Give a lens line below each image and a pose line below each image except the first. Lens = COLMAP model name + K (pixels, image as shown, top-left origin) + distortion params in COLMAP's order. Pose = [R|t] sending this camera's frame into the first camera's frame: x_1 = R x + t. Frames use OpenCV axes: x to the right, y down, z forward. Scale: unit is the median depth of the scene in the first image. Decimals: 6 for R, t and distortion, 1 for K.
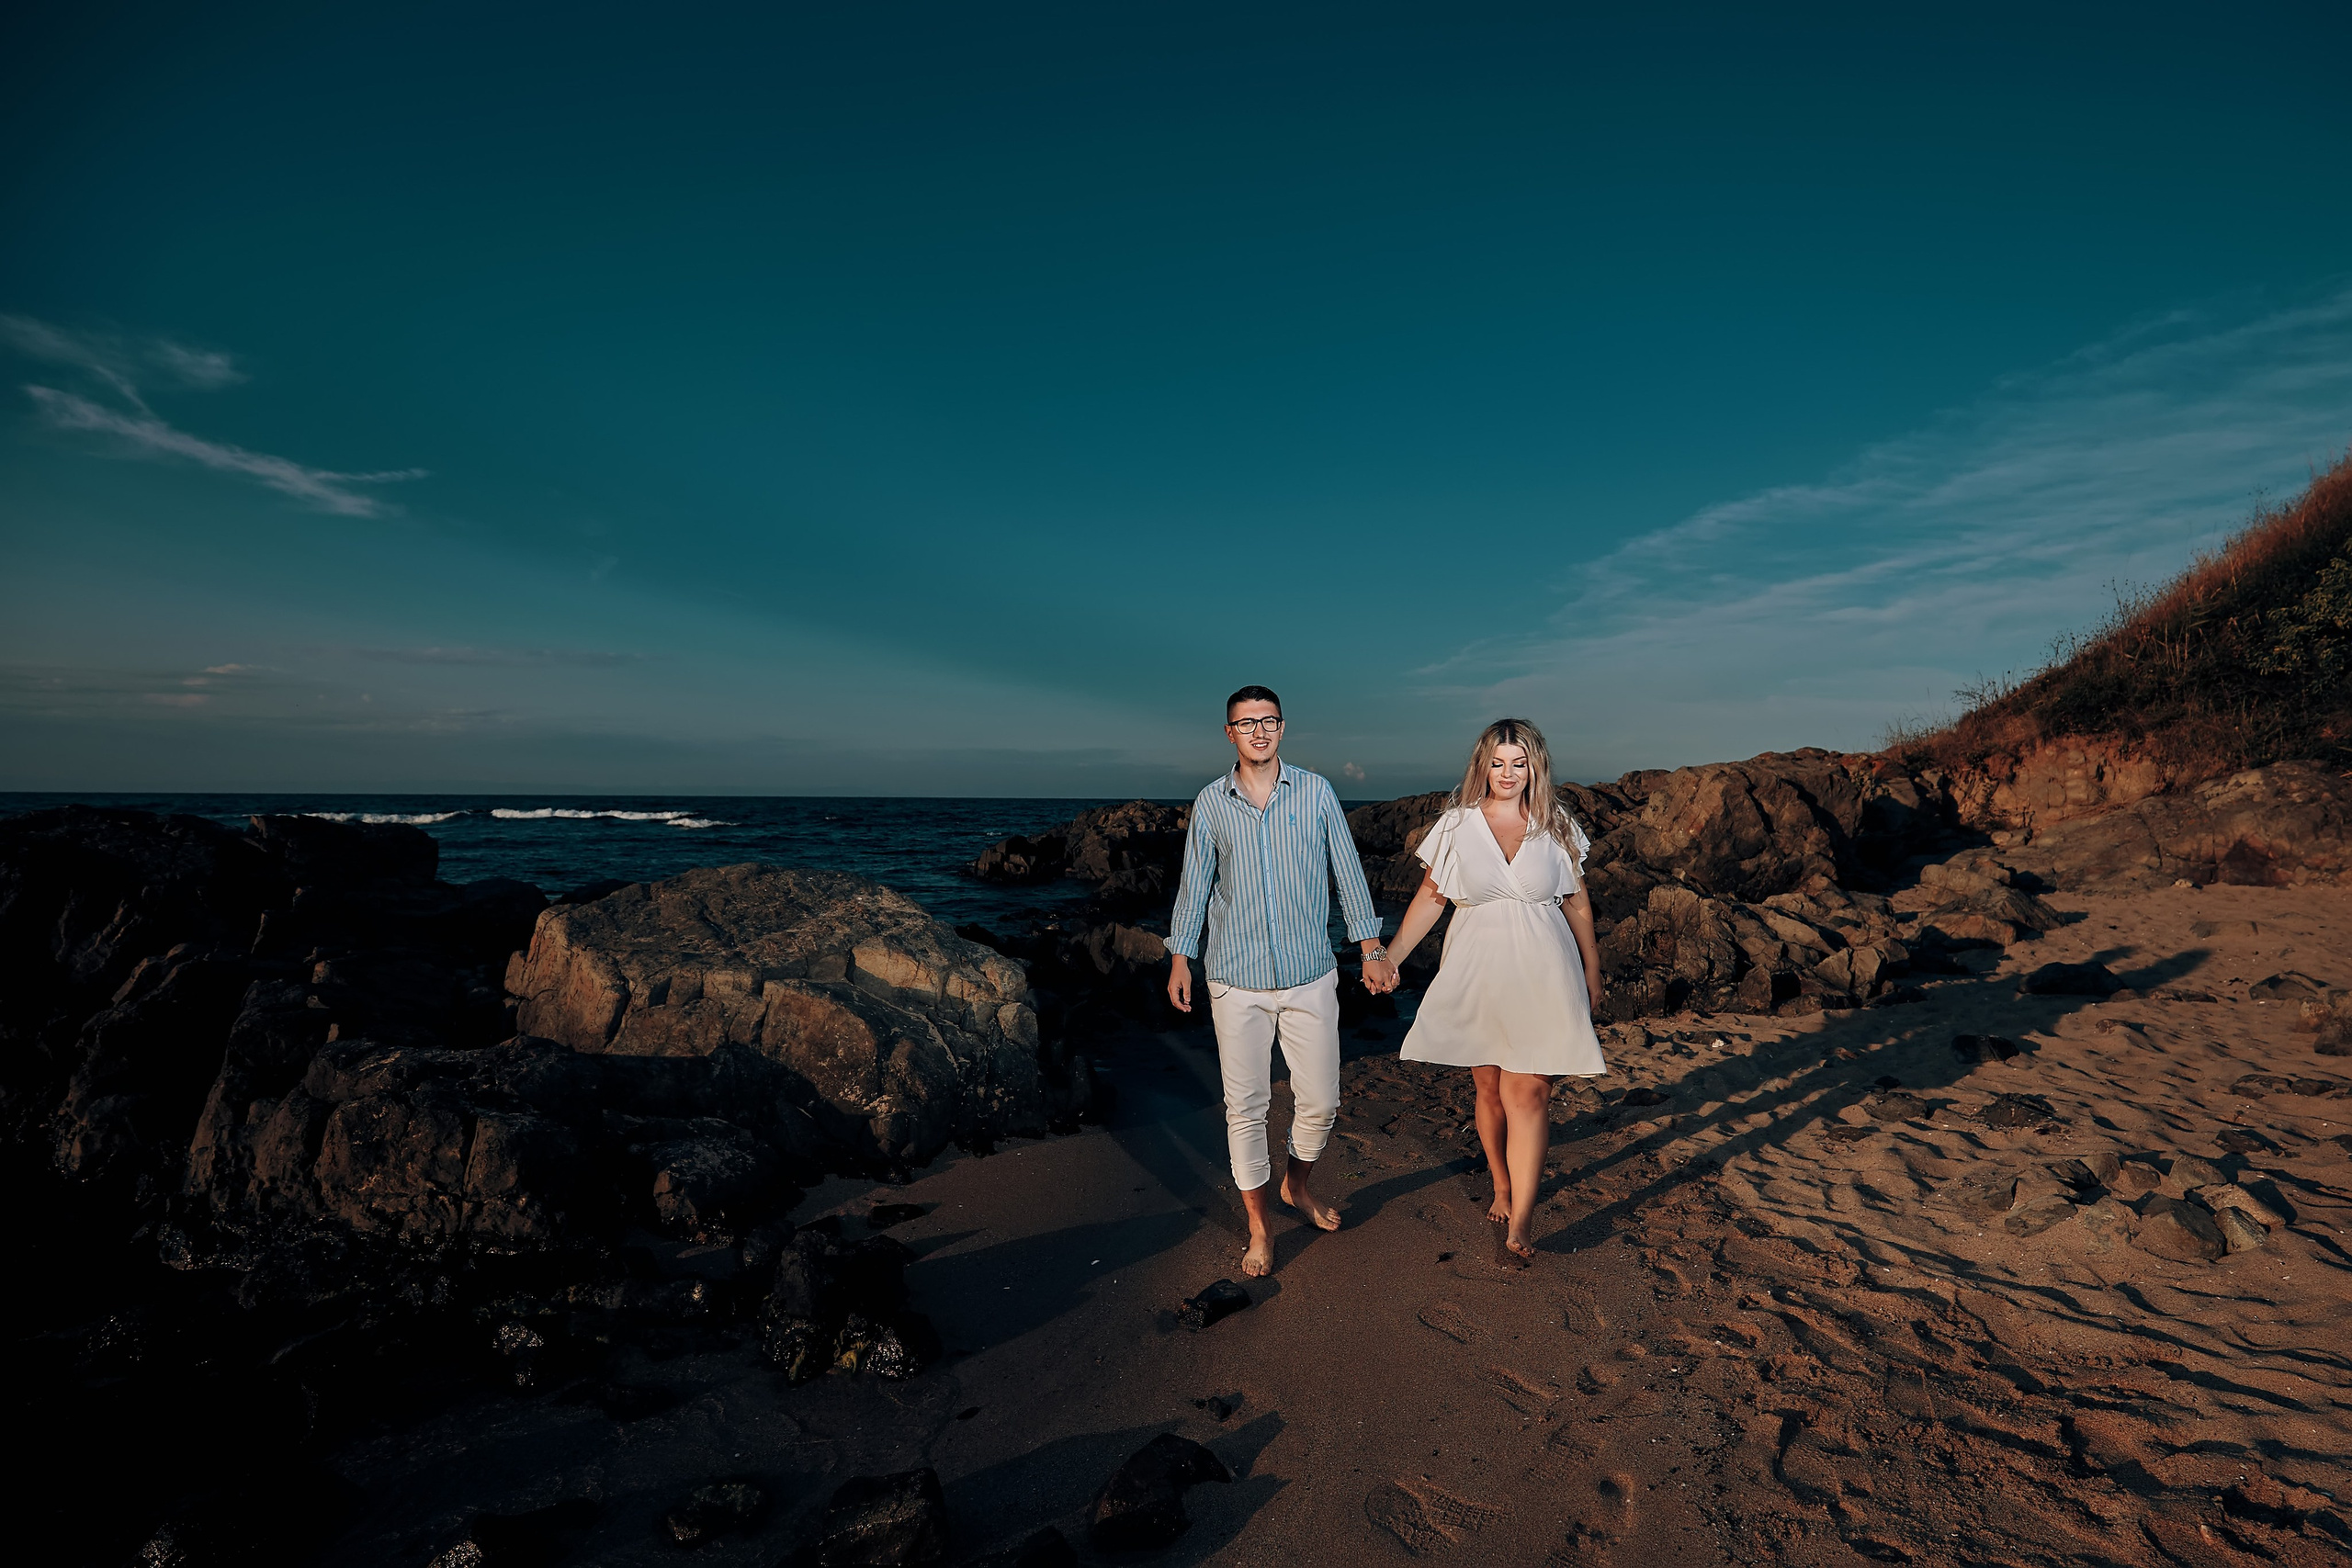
lens RADIAL K [[1011.6, 0, 1305.6], [0, 1011.6, 872.5], [0, 0, 1]] dist [0.011789, 0.000160]
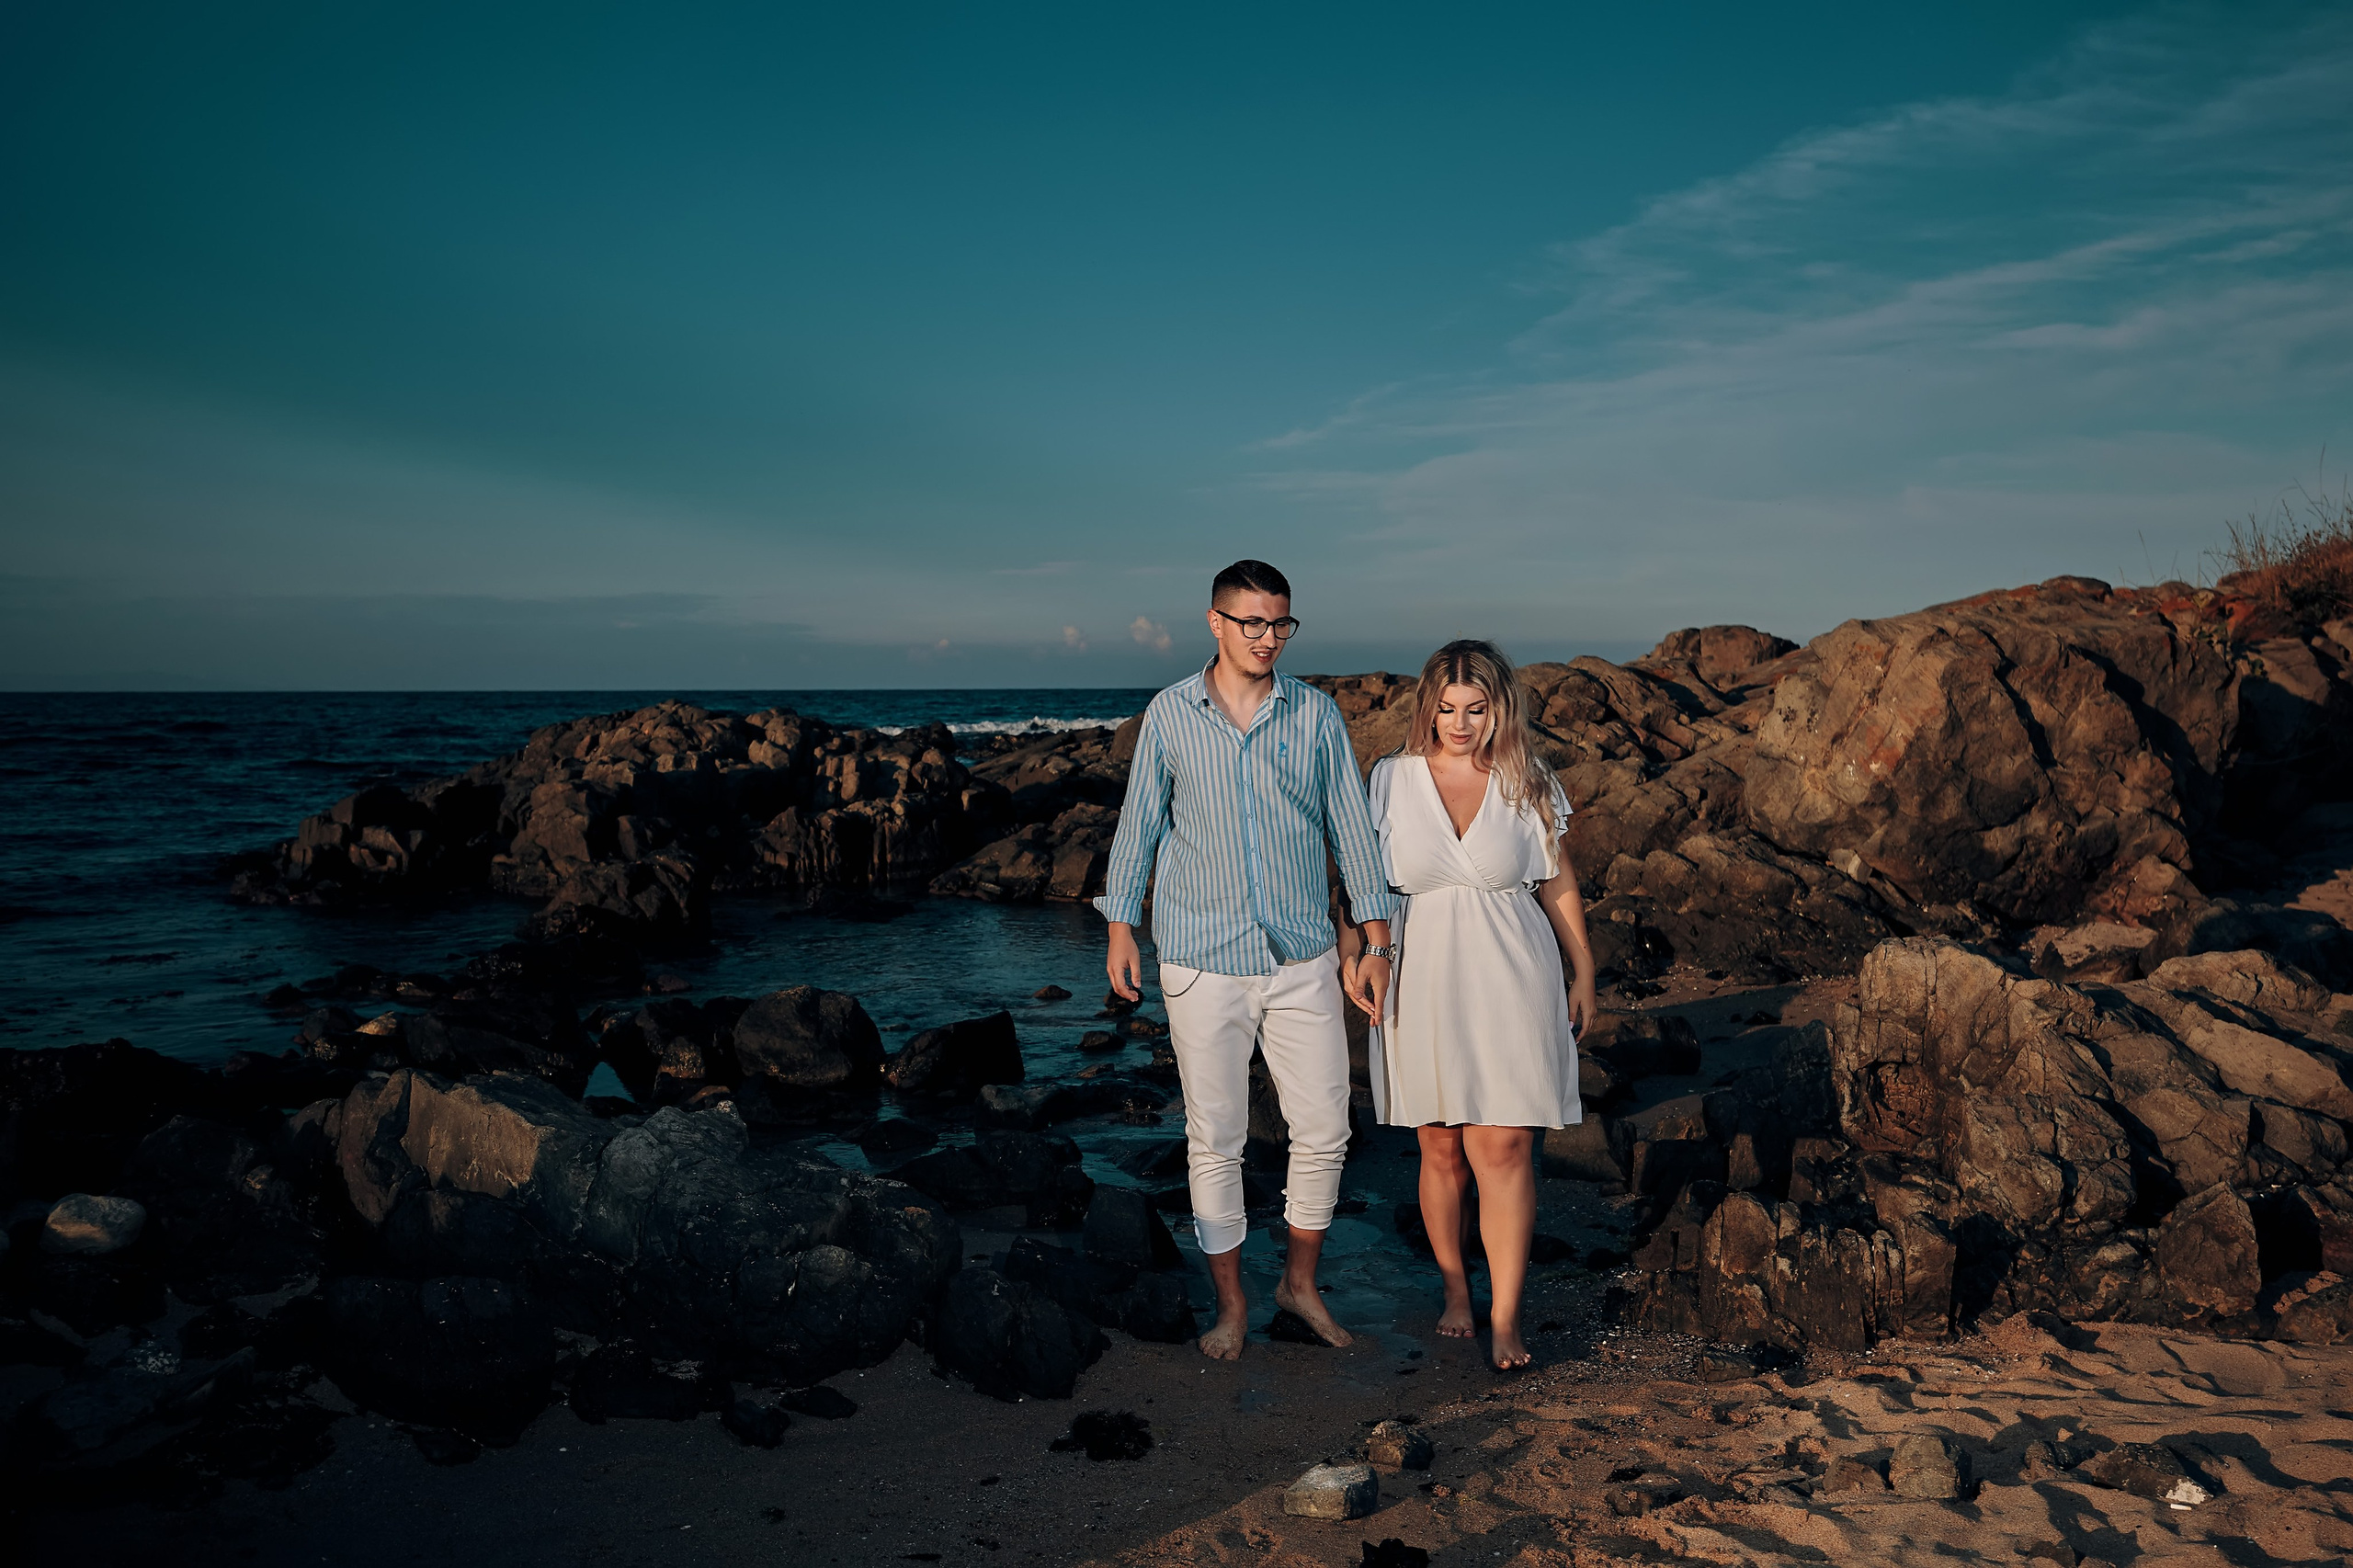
lens RADIAL K [[1718.9, 0, 1198.9], [0, 1718.9, 859.7], [0, 0, 1]] dist [0.029776, 0.003471]
pose [[0.997795, -0.017810, 0.063933, 0.036577], [0.015775, 0.999357, 0.032194, -0.028540], [-0.064465, -0.031114, 0.997435, 0.261842]]
